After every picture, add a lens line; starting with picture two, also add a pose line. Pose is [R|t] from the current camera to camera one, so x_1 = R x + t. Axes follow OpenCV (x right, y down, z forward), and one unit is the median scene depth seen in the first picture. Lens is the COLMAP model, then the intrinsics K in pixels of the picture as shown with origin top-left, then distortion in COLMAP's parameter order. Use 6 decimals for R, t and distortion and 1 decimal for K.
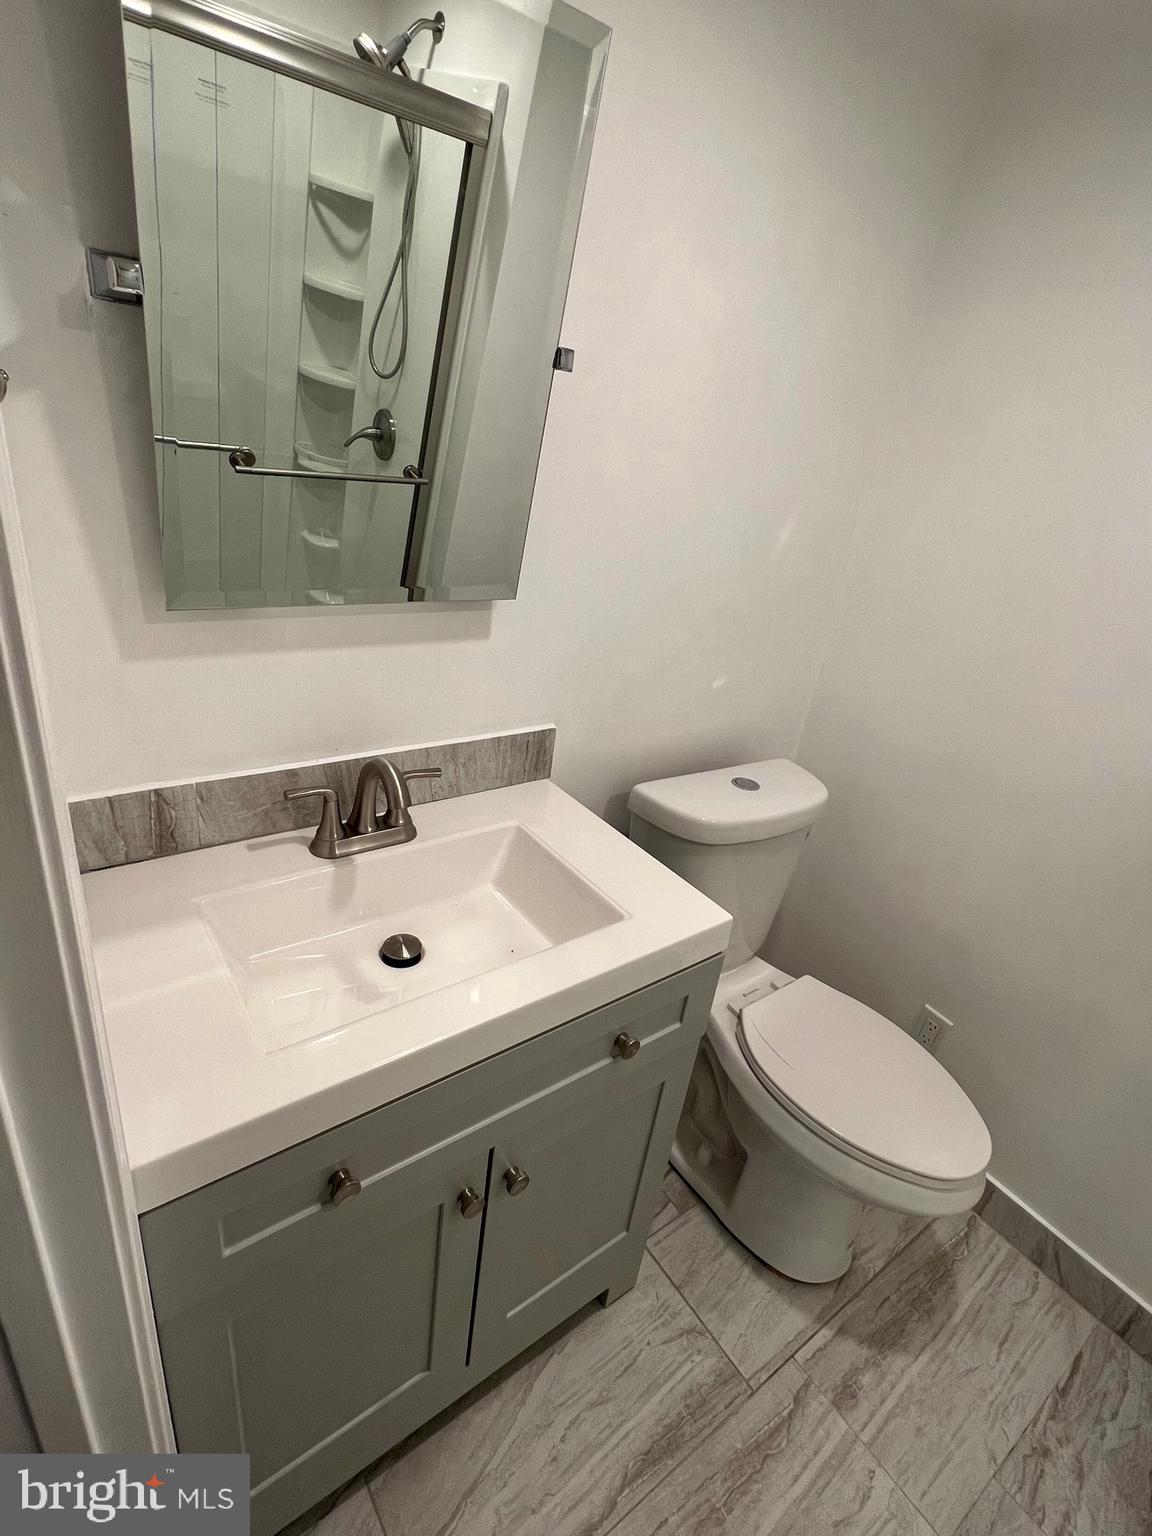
lens RADIAL K [[751.1, 0, 576.5], [0, 751.1, 766.7], [0, 0, 1]] dist [-0.003407, 0.002975]
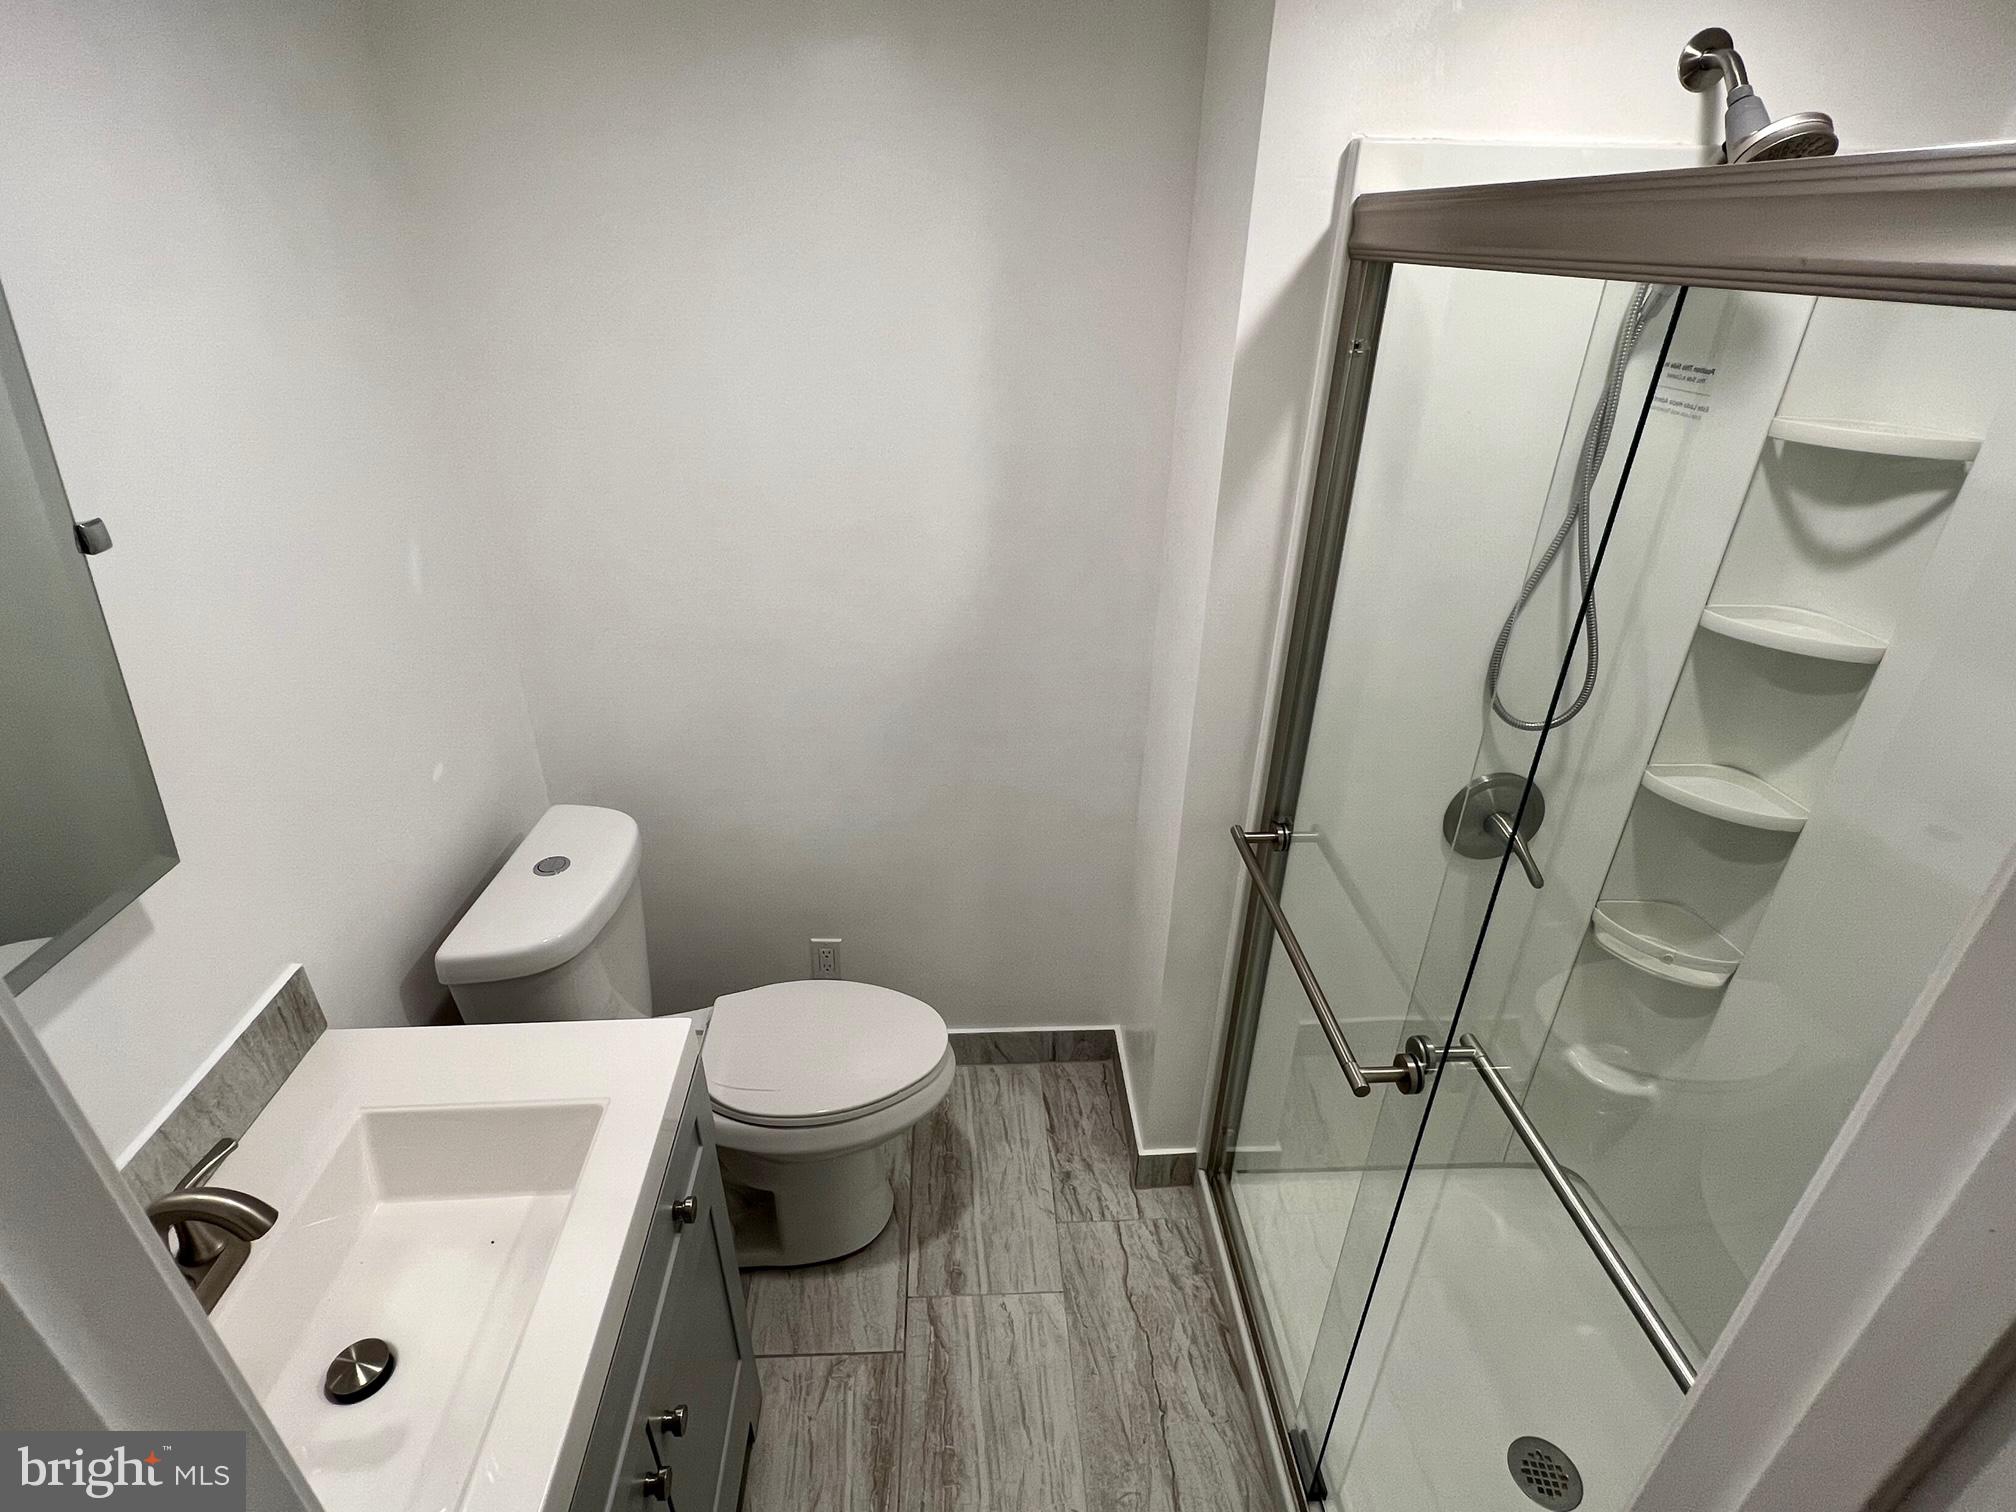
lens RADIAL K [[985.8, 0, 1003.6], [0, 985.8, 757.8], [0, 0, 1]] dist [-0.003407, 0.002975]
pose [[0.547473, -0.498689, 0.671999, -0.189612], [0.407757, 0.860227, 0.306176, -0.233139], [-0.730758, 0.106390, 0.674295, -0.109226]]
